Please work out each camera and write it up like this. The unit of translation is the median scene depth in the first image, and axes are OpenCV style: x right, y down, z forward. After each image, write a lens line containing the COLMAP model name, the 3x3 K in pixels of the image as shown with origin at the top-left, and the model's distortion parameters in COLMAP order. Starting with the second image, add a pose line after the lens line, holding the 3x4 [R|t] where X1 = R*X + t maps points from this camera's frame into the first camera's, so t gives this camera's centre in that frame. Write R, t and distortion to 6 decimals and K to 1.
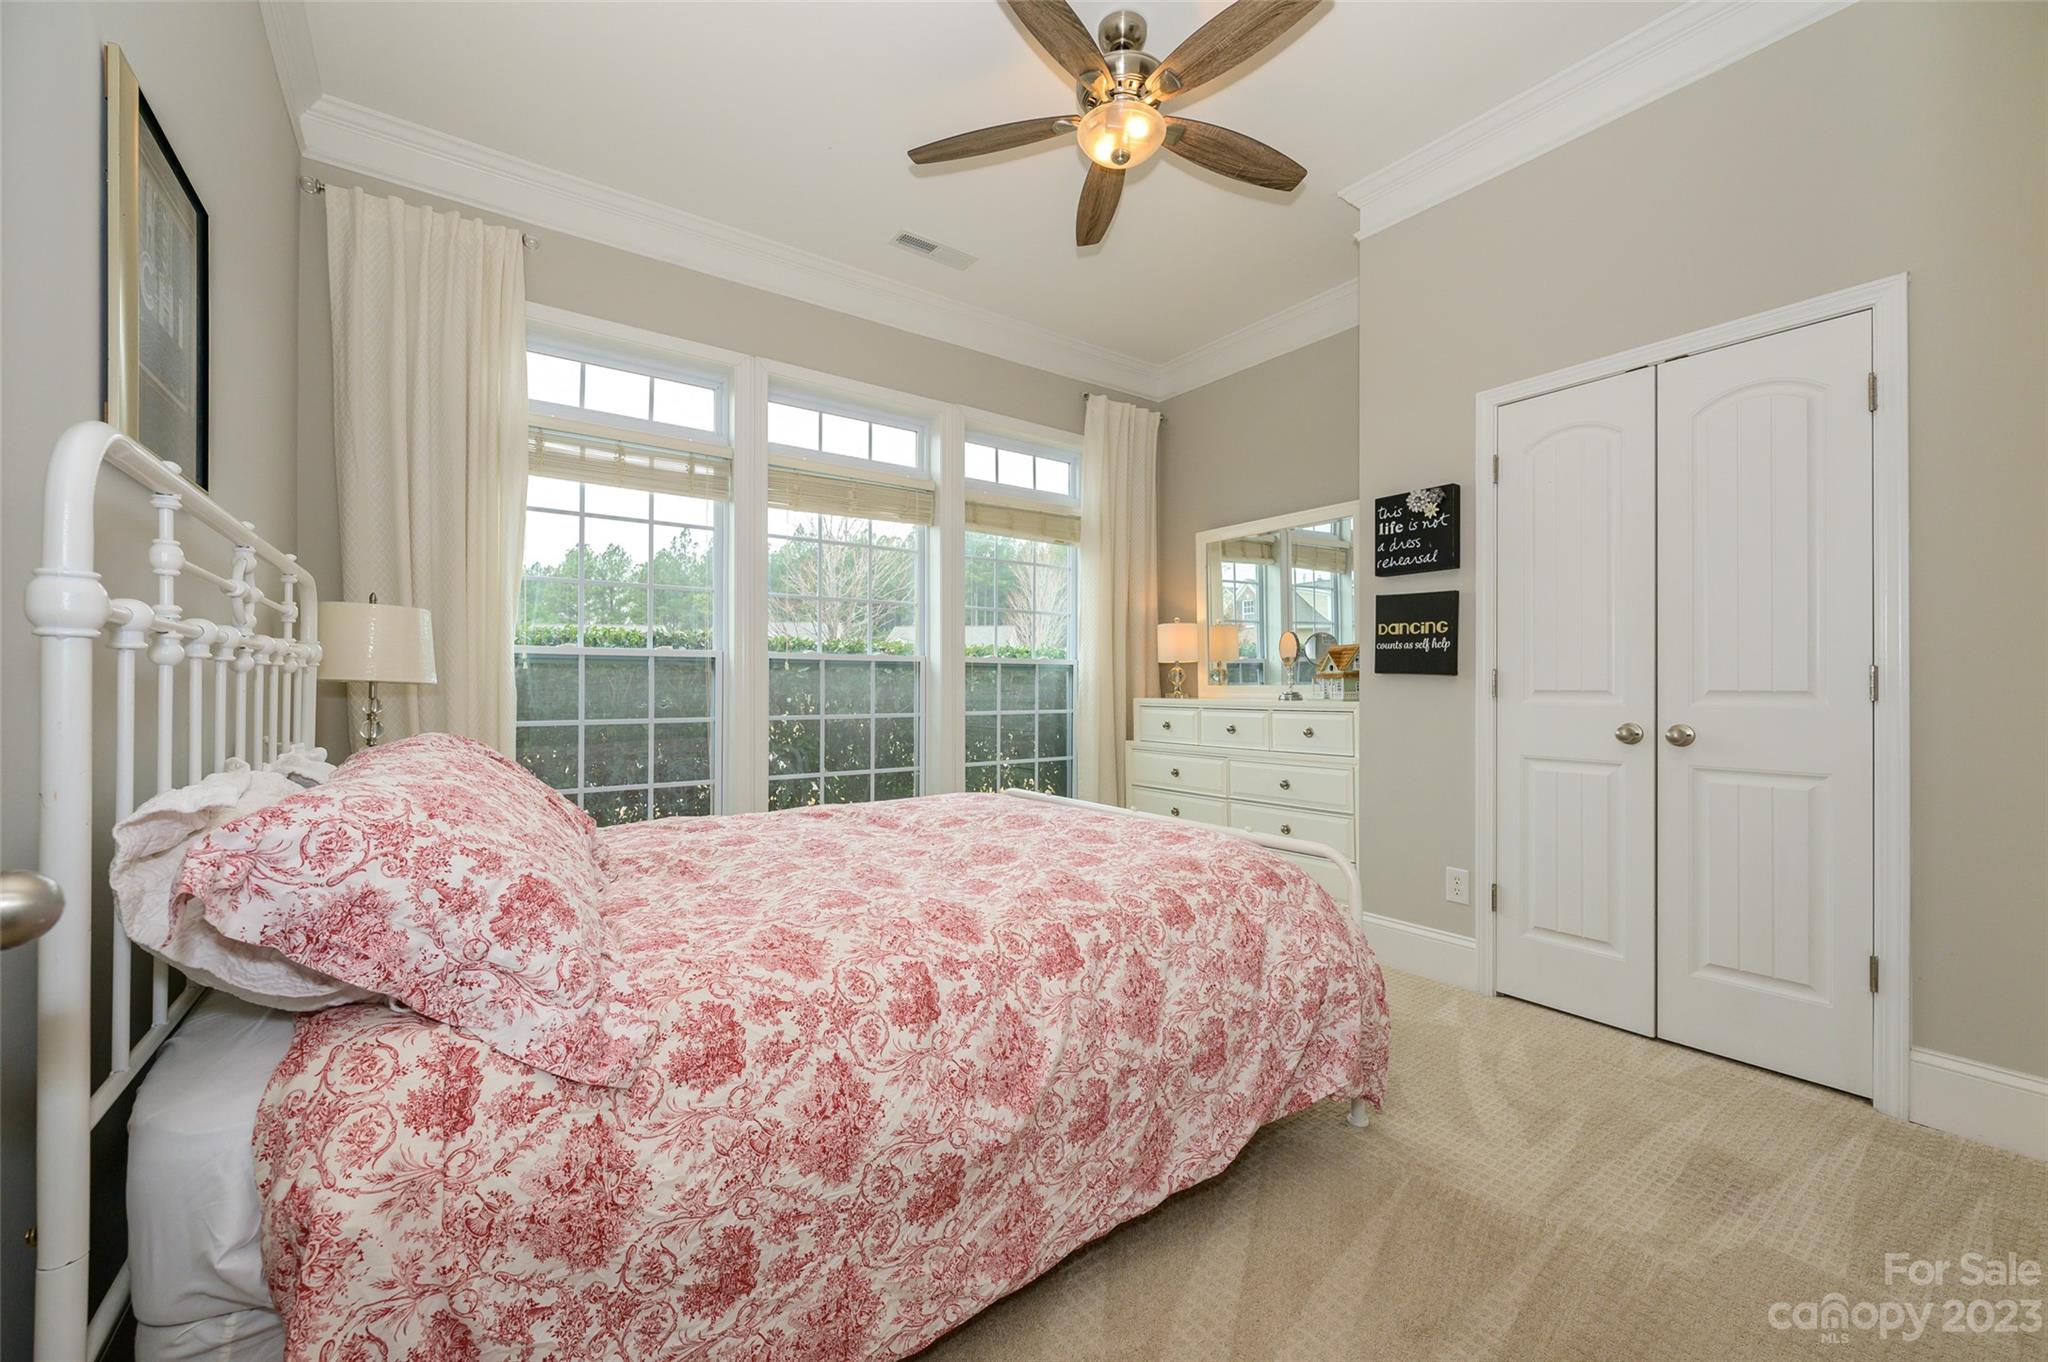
lens RADIAL K [[813.6, 0, 1017.2], [0, 813.6, 676.7], [0, 0, 1]] dist [-0.000233, -0.000162]
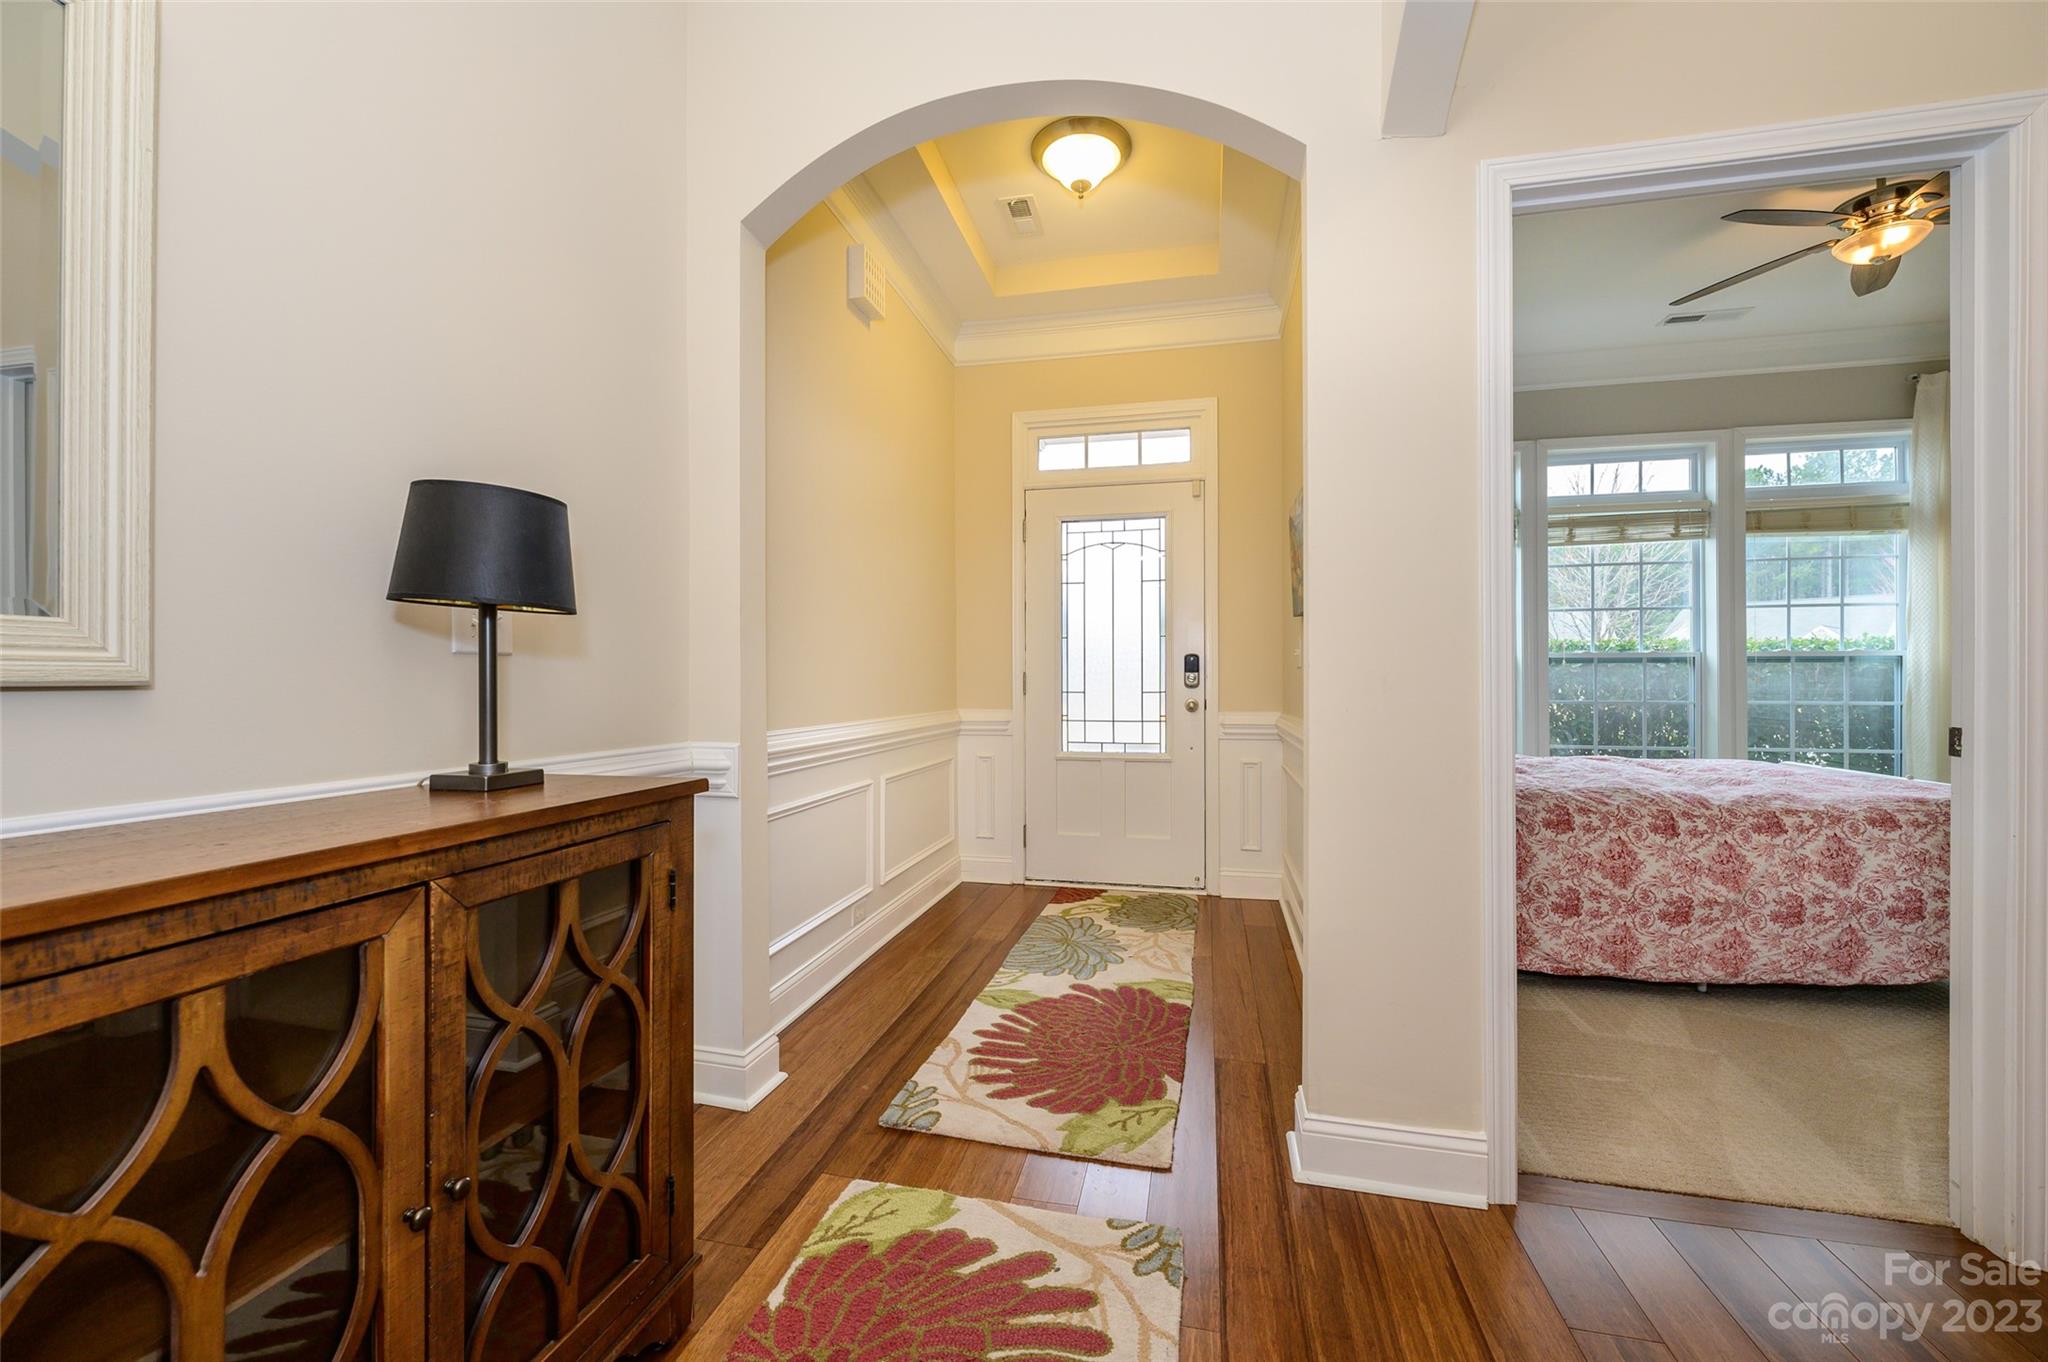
lens RADIAL K [[813.6, 0, 1017.2], [0, 813.6, 676.7], [0, 0, 1]] dist [-0.000233, -0.000162]
pose [[0.669140, -0.003524, -0.743128, 0.287075], [0.008976, 0.999954, 0.003341, -0.007140], [0.743082, -0.008906, 0.669141, -1.481420]]
